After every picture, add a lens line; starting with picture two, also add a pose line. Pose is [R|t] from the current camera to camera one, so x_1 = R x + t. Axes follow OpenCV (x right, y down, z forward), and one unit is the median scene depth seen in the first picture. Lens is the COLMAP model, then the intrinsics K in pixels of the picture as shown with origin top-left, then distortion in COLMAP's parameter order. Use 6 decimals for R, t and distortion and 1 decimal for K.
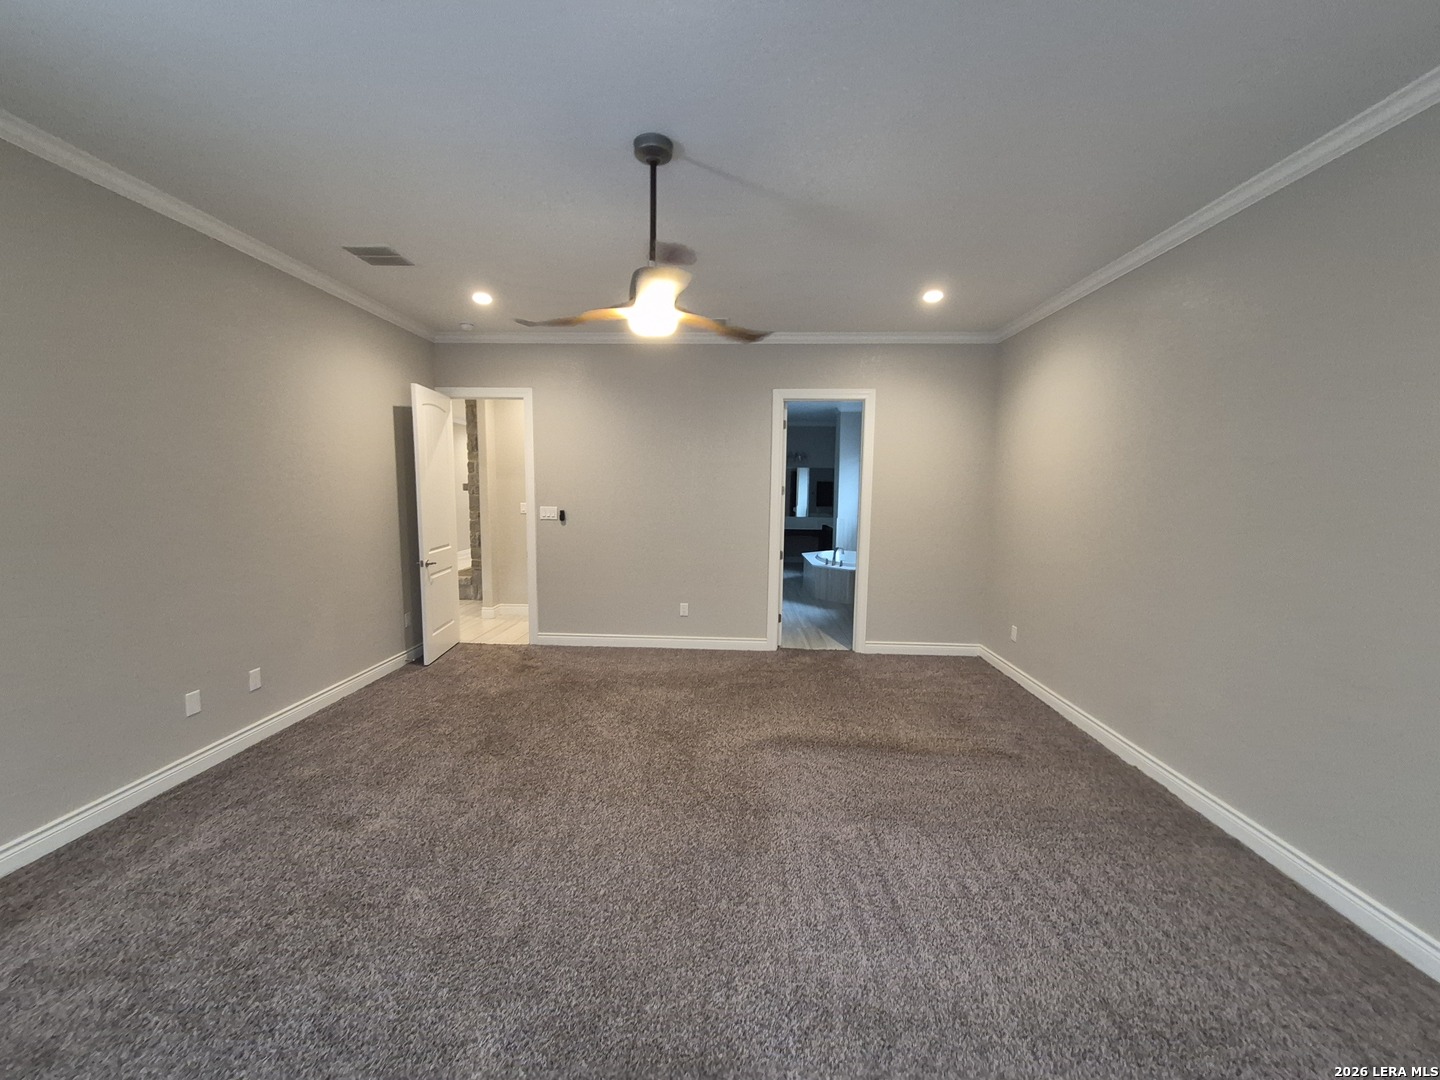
lens RADIAL K [[568.1, 0, 711.5], [0, 568.1, 549.5], [0, 0, 1]] dist [0.003187, 0.000217]
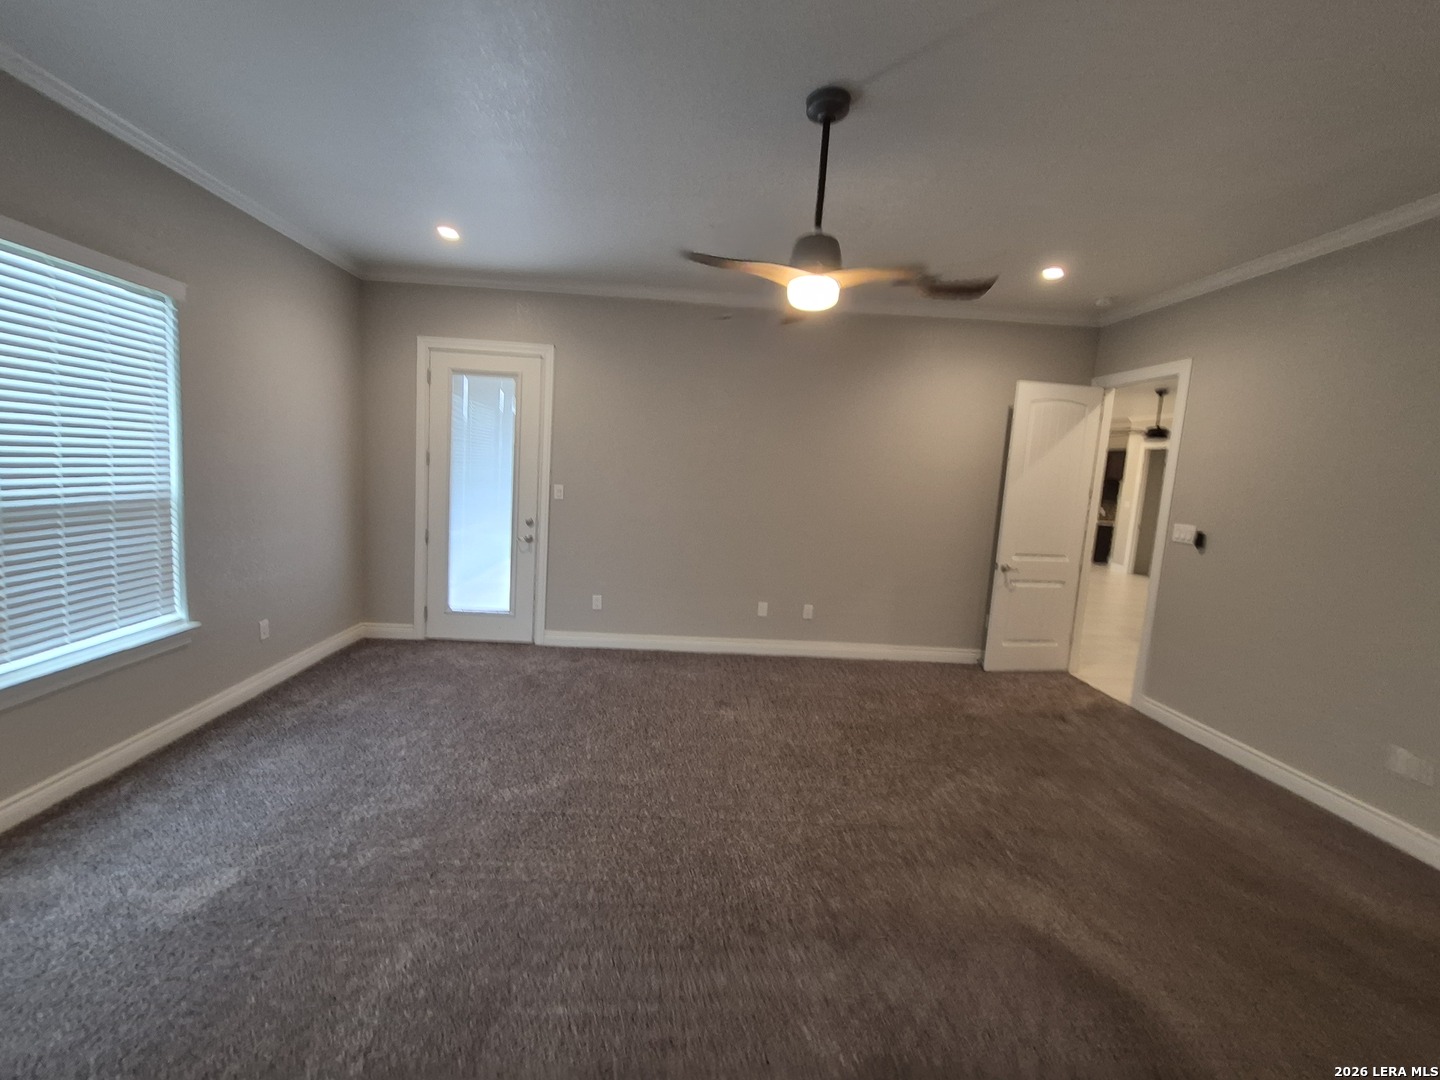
lens RADIAL K [[568.3, 0, 686.2], [0, 568.3, 523.2], [0, 0, 1]] dist [0.000489, -0.000056]
pose [[0.084321, 0.087992, -0.992546, 0.408155], [-0.163359, 0.983837, 0.073342, -0.033308], [0.982957, 0.155957, 0.097332, 0.384284]]
